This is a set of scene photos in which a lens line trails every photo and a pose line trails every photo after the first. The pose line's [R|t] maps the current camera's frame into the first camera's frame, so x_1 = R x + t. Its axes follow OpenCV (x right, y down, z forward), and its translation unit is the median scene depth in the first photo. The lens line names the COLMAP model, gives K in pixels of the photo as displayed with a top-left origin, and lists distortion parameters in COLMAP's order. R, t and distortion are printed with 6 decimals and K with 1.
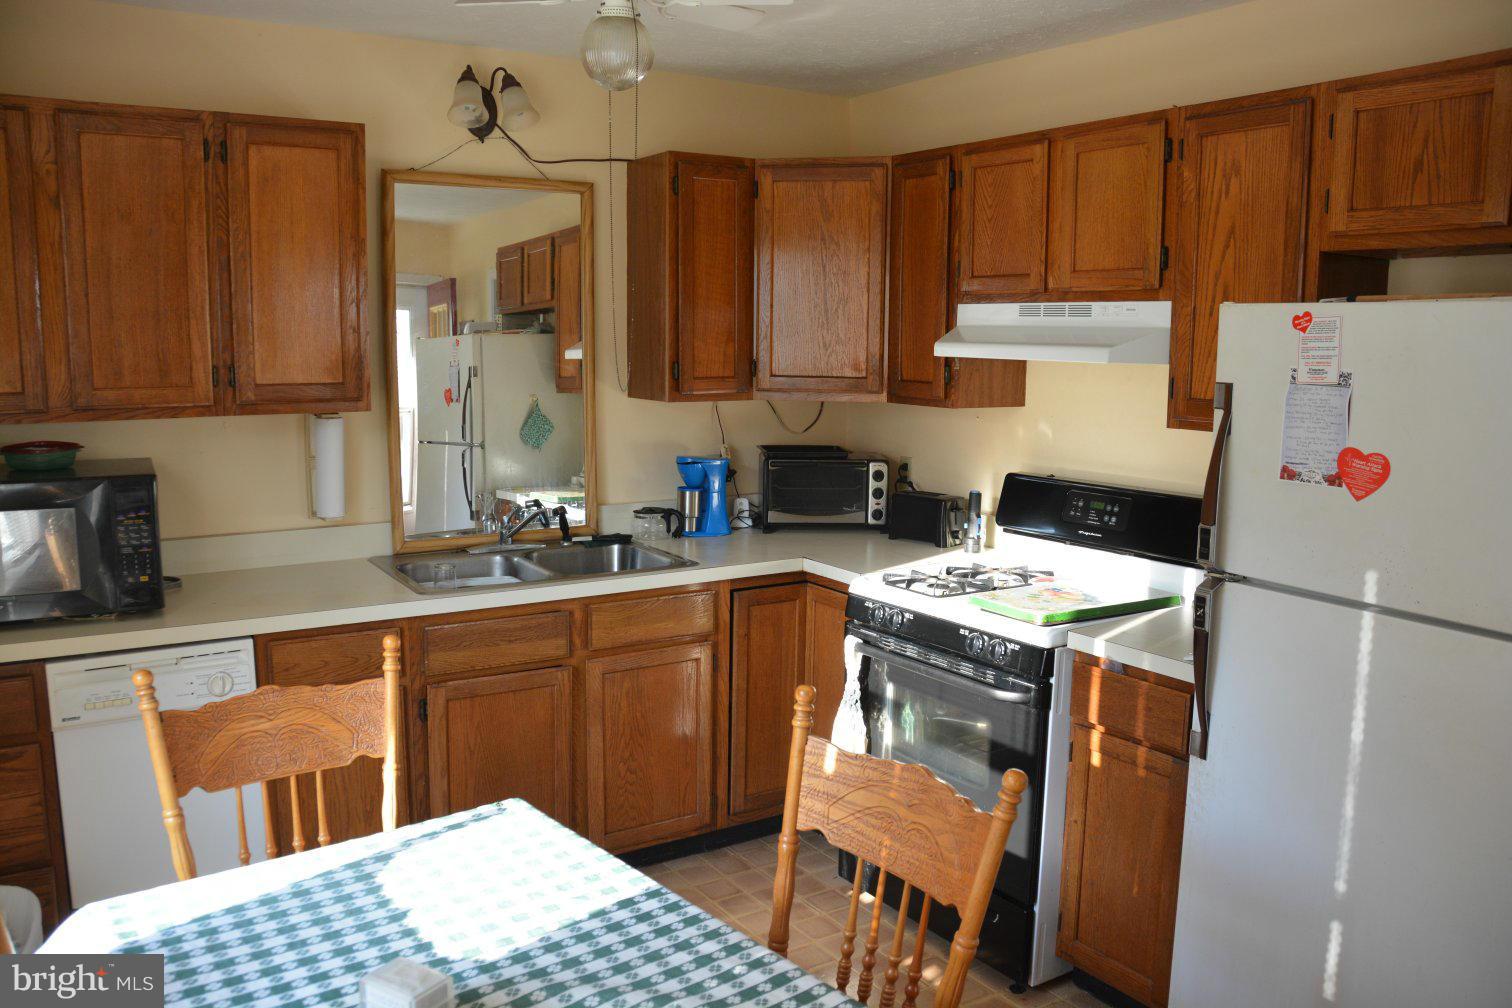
lens RADIAL K [[1182.8, 0, 758.1], [0, 1182.8, 511.8], [0, 0, 1]] dist [-0.166128, 0.122097]
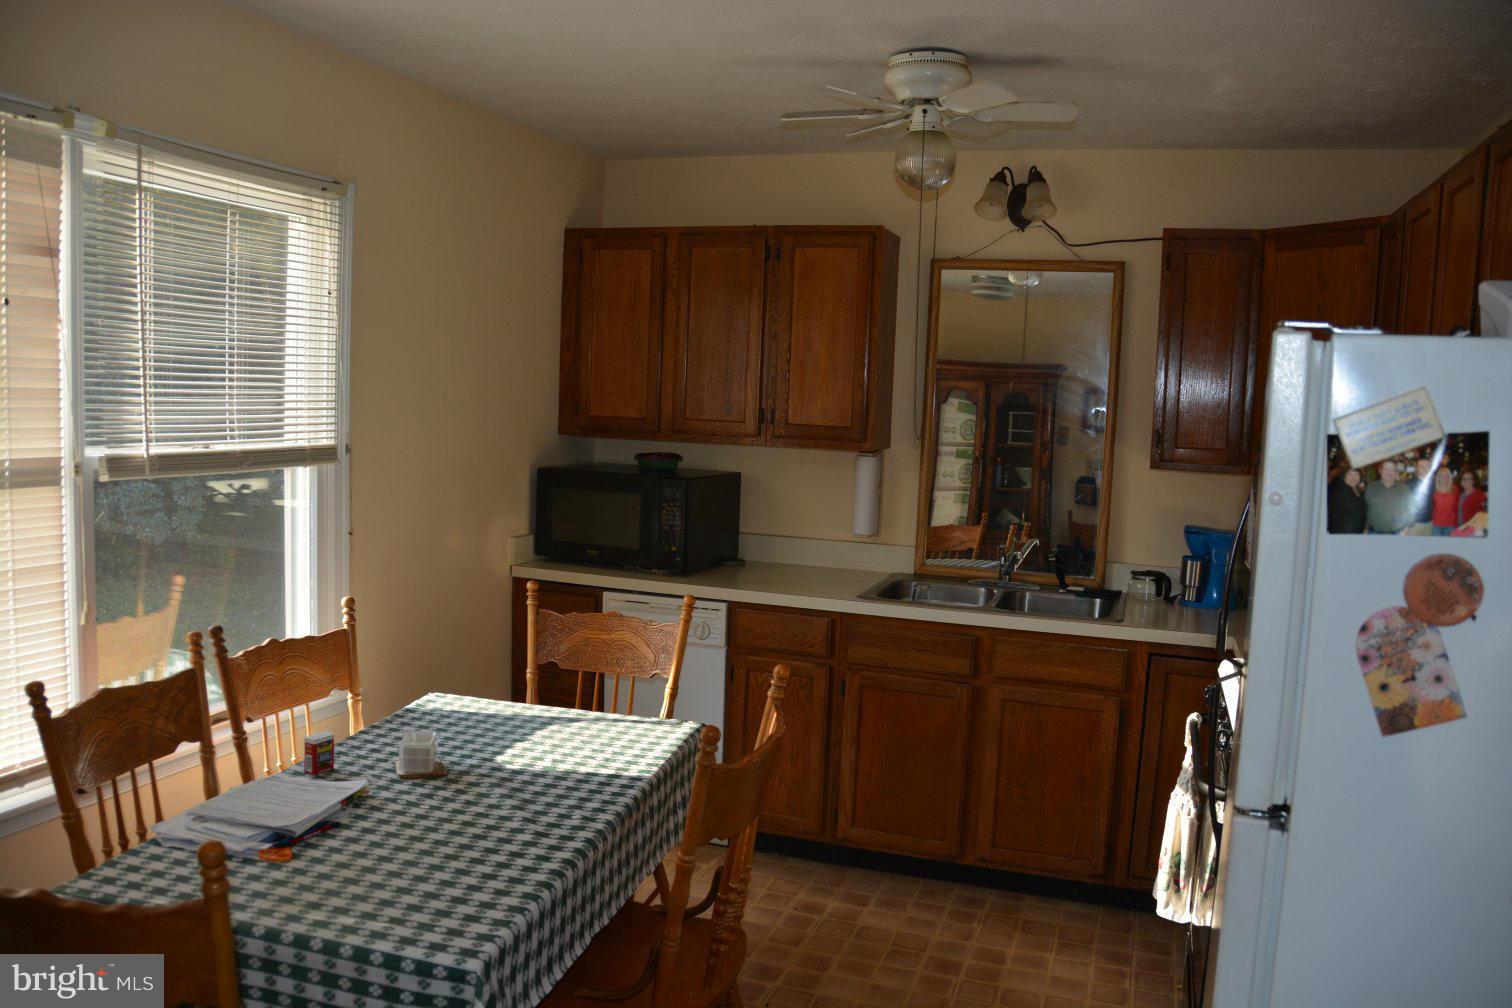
lens RADIAL K [[1182.8, 0, 758.1], [0, 1182.8, 511.8], [0, 0, 1]] dist [-0.166128, 0.122097]
pose [[0.617723, 0.096364, -0.780469, 1.152707], [-0.150504, 0.988605, 0.002942, -0.013617], [0.771860, 0.115647, 0.625187, 0.218187]]
